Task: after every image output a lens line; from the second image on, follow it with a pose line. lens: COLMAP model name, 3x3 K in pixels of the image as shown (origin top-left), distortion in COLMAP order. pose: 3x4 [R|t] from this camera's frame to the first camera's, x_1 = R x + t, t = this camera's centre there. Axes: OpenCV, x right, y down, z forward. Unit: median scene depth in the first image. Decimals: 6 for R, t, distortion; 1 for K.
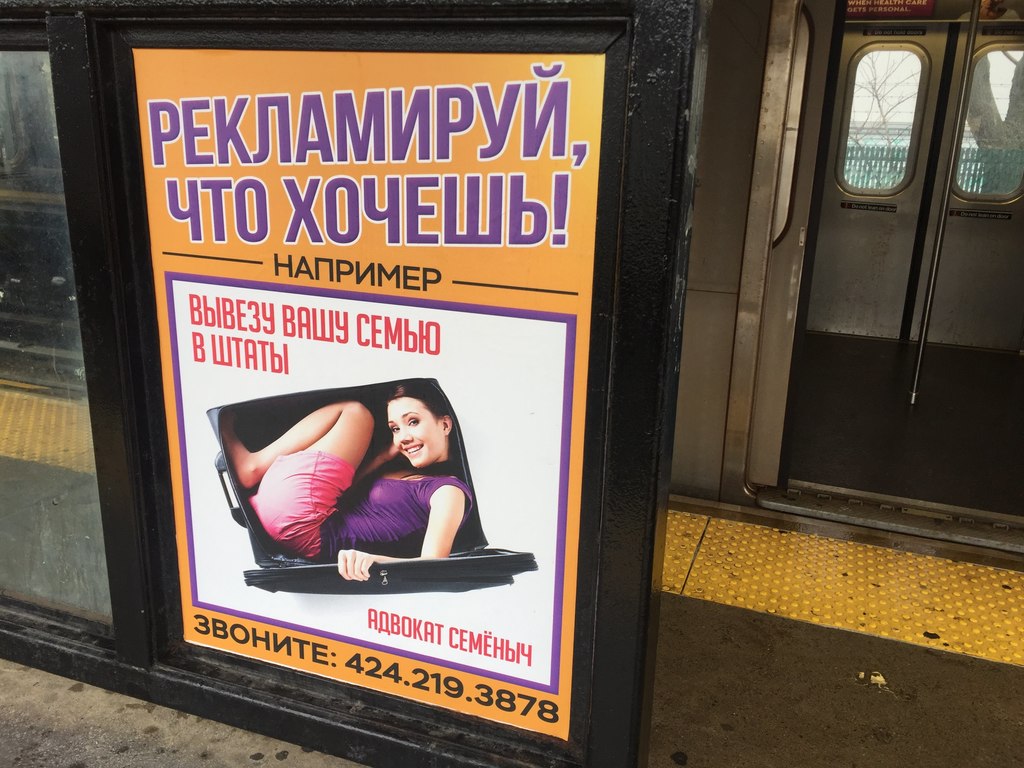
lens RADIAL K [[871.1, 0, 512.0], [0, 871.1, 384.0], [0, 0, 1]] dist [0.084281, -0.119238]
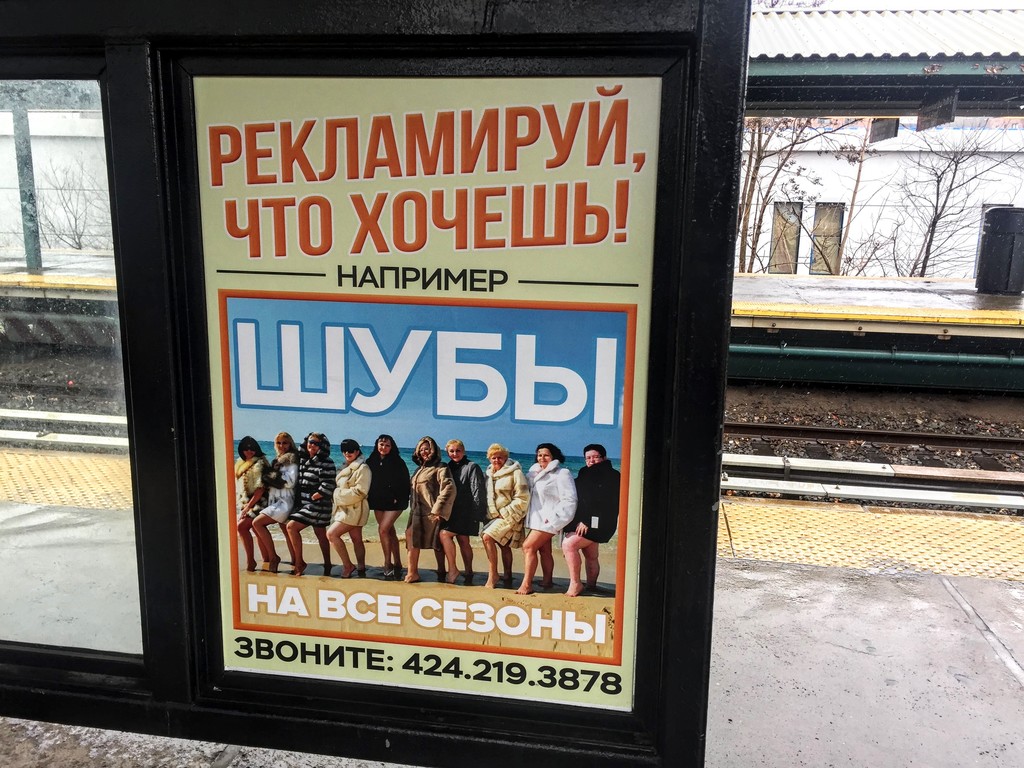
lens RADIAL K [[871.1, 0, 512.0], [0, 871.1, 384.0], [0, 0, 1]] dist [0.084281, -0.119238]
pose [[0.982831, -0.048353, 0.178057, -0.260469], [0.063939, 0.994508, -0.082861, 0.095548], [-0.173073, 0.092823, 0.980525, -0.061669]]
